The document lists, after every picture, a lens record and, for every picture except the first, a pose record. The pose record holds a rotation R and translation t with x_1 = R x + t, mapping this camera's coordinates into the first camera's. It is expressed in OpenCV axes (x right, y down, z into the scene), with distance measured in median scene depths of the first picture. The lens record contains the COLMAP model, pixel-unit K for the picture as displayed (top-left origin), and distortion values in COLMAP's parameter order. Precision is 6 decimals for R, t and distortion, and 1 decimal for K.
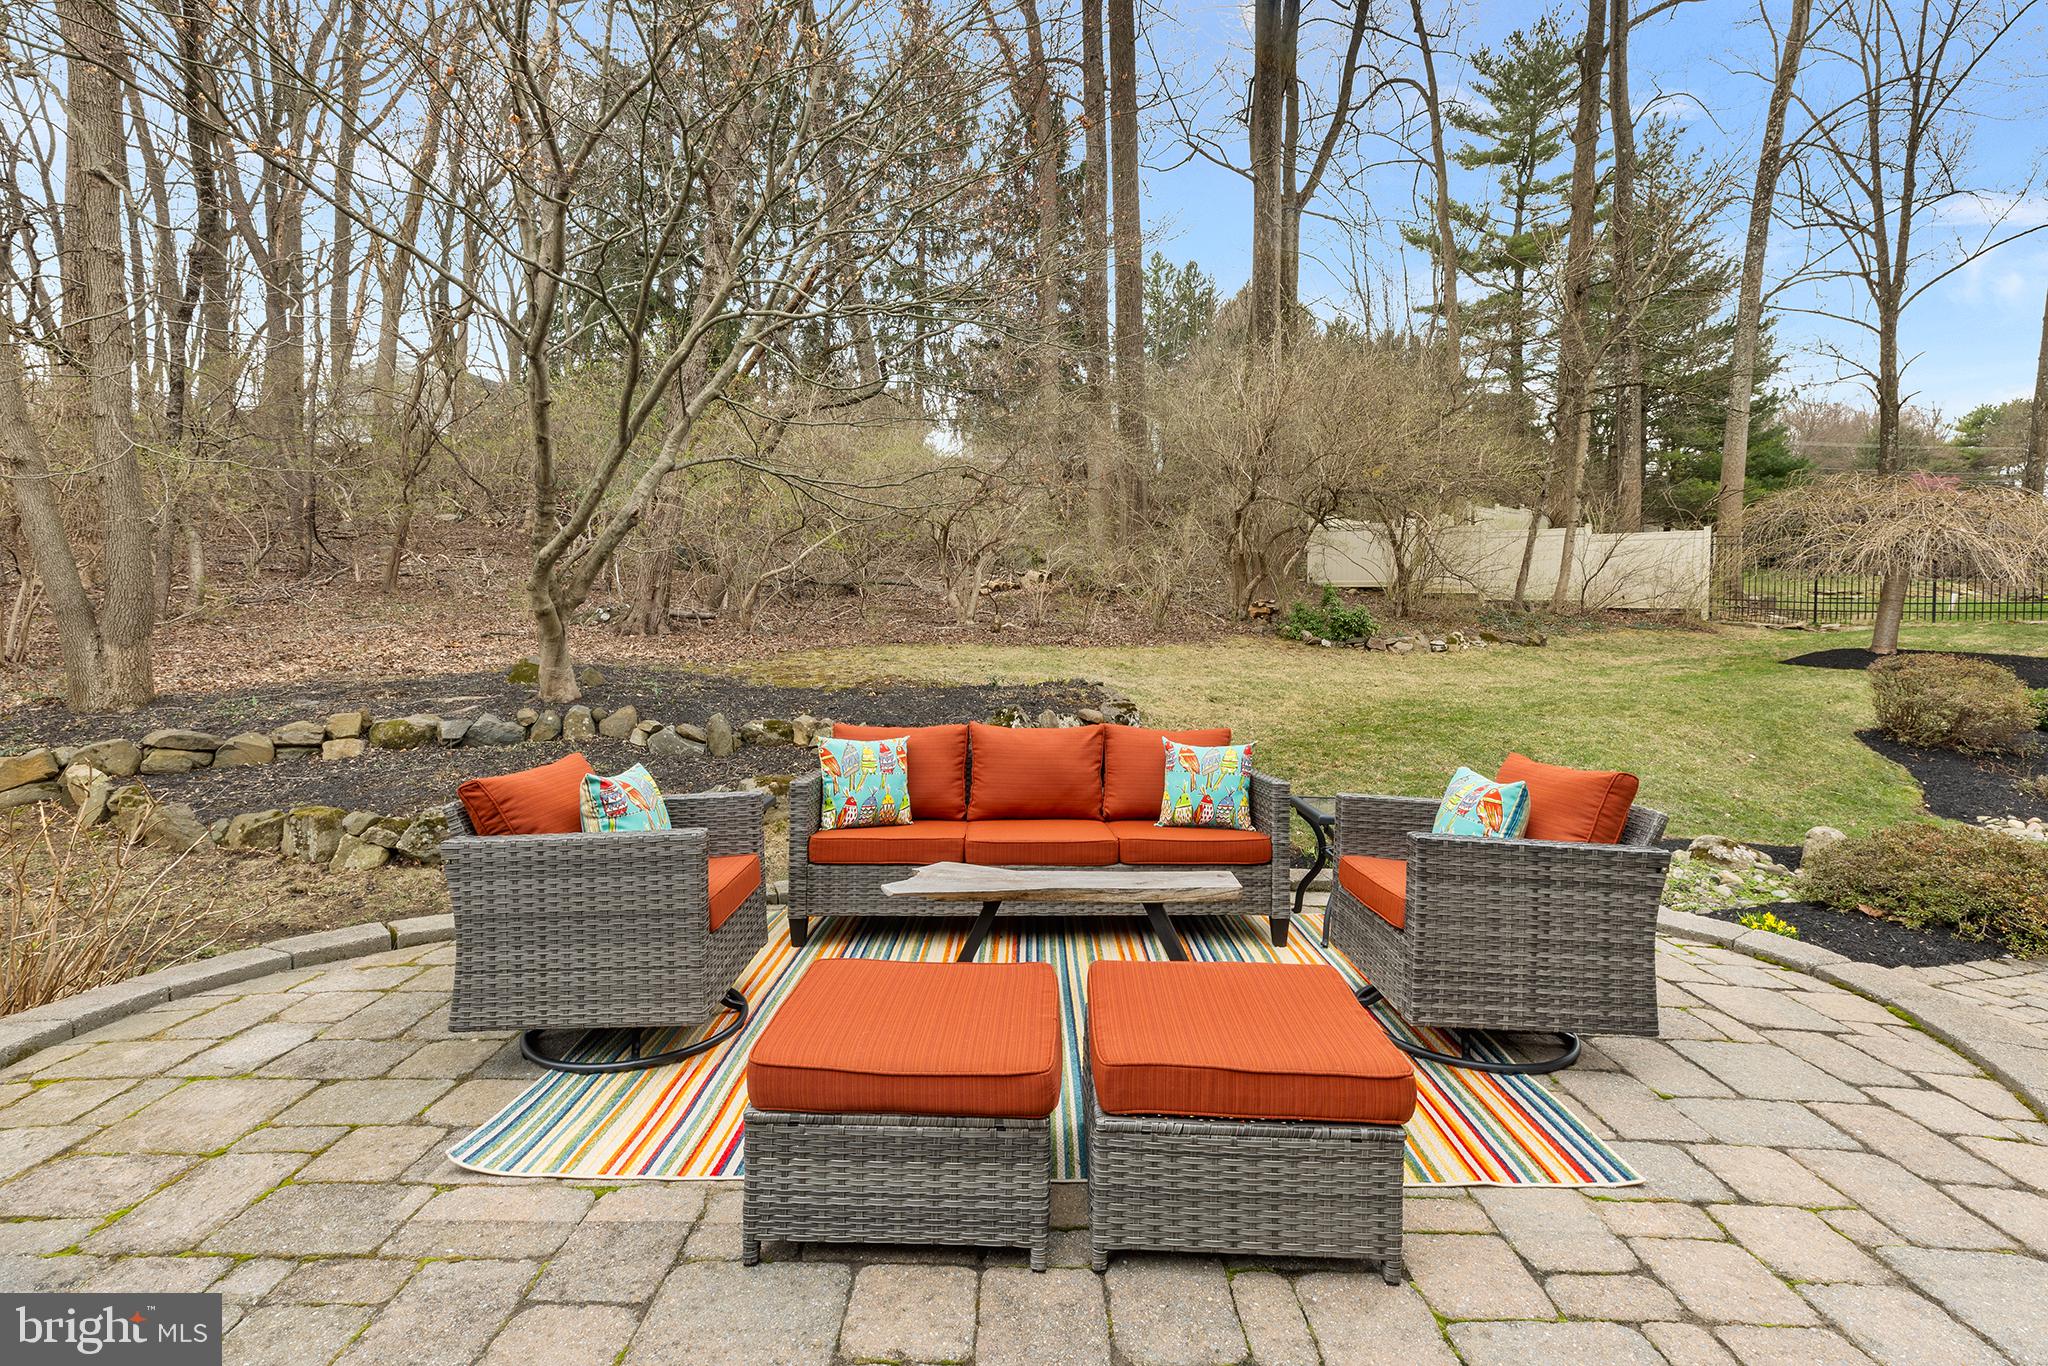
lens RADIAL K [[942.7, 0, 1020.0], [0, 942.7, 673.2], [0, 0, 1]] dist [0.005493, 0.000541]
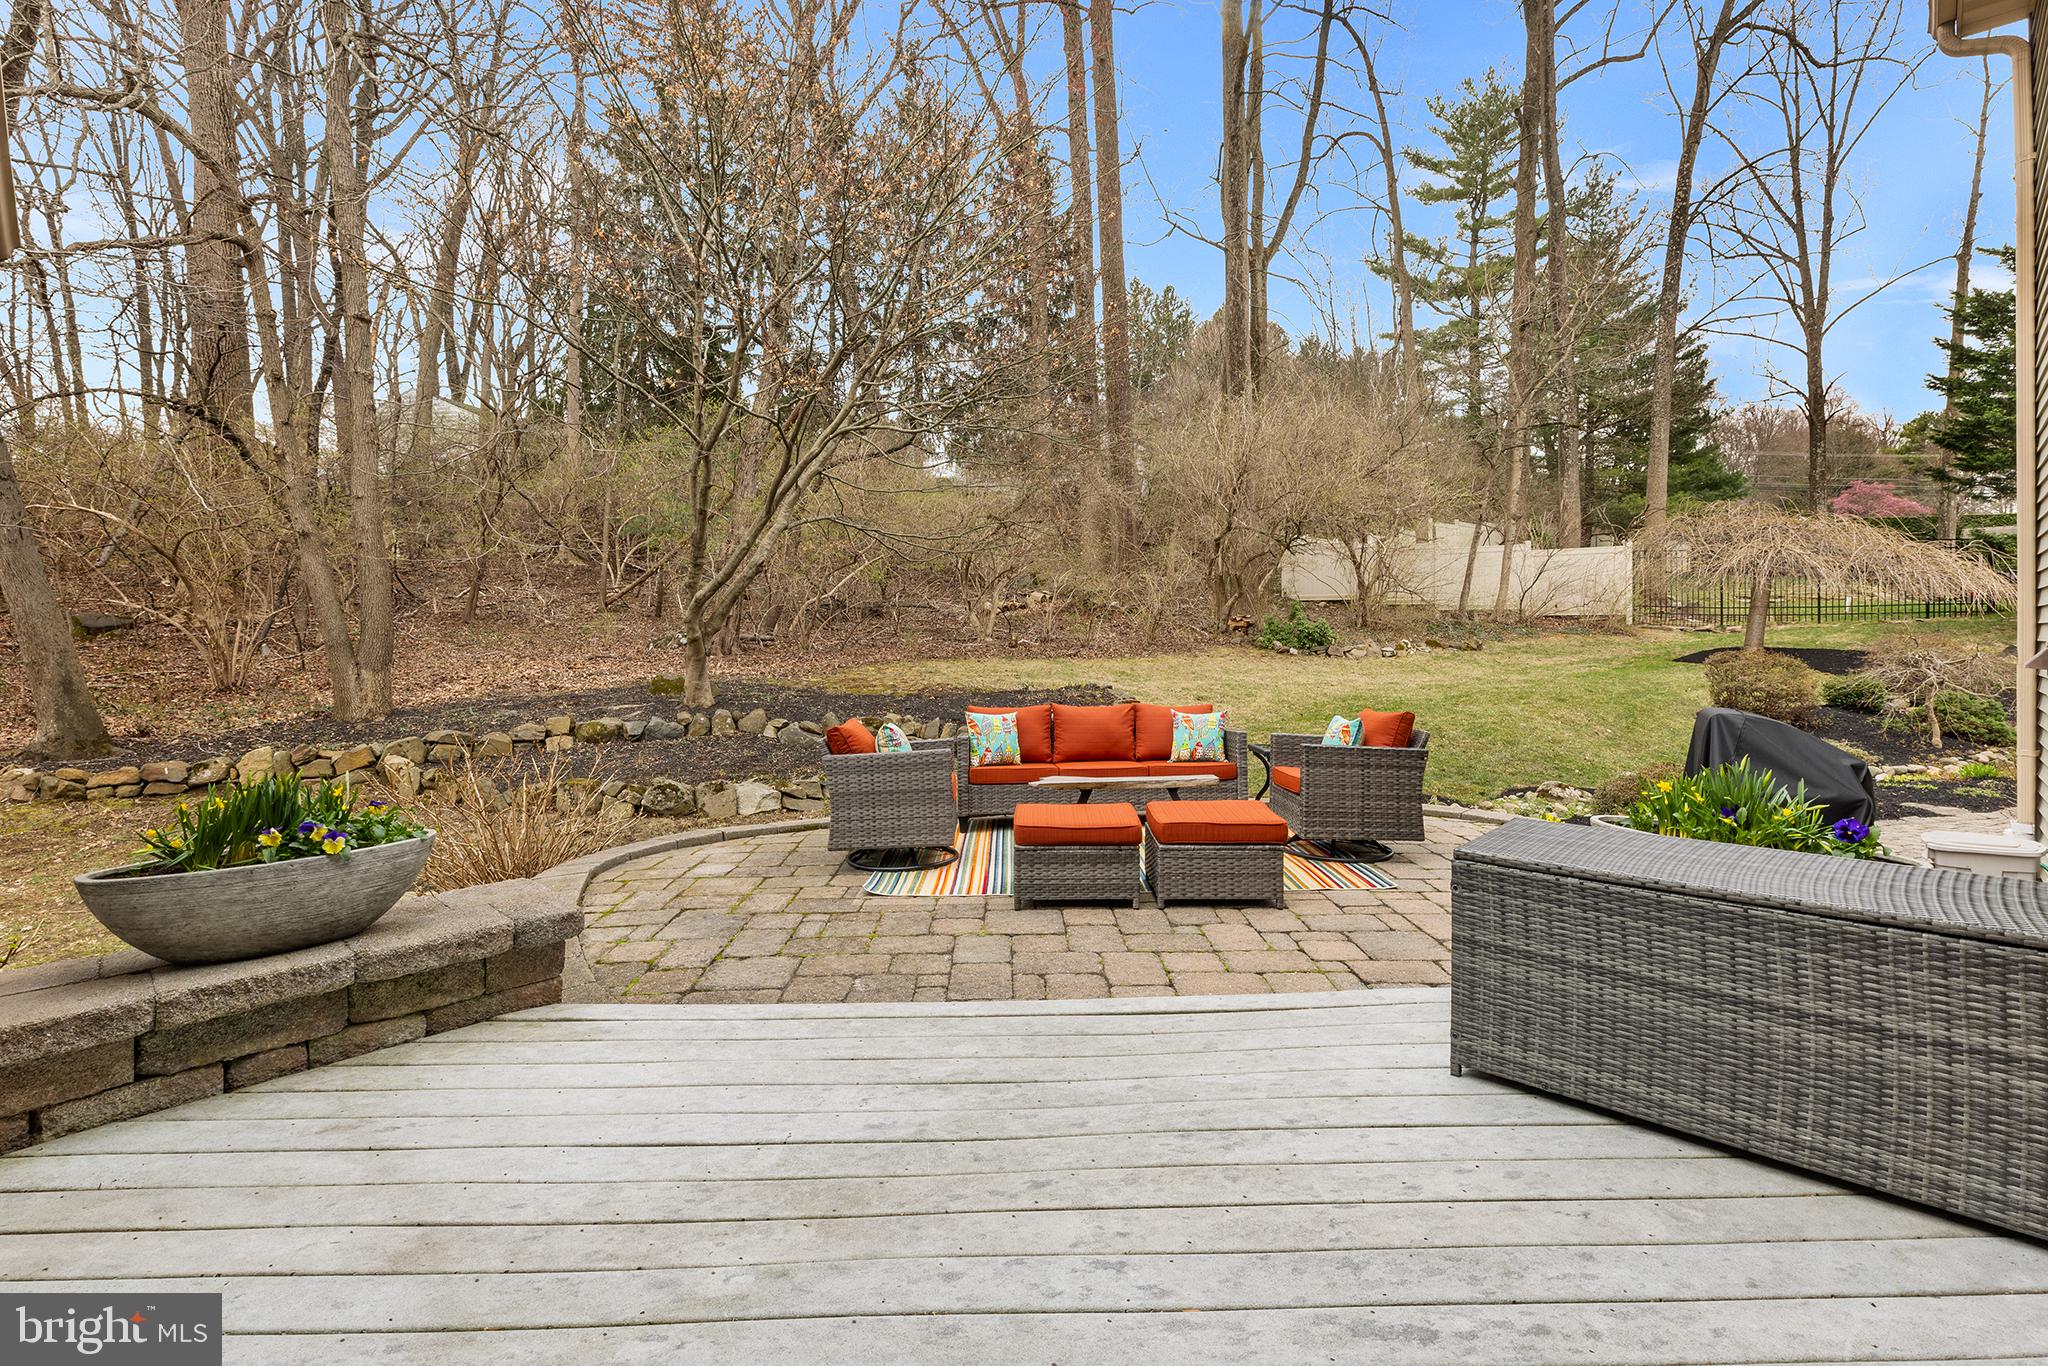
lens RADIAL K [[942.7, 0, 1027.5], [0, 942.7, 683.1], [0, 0, 1]] dist [0.005493, 0.000541]
pose [[0.999519, -0.020128, 0.023603, -0.033106], [0.020241, 0.999785, -0.004552, 0.005899], [-0.023507, 0.005027, 0.999711, -0.154178]]
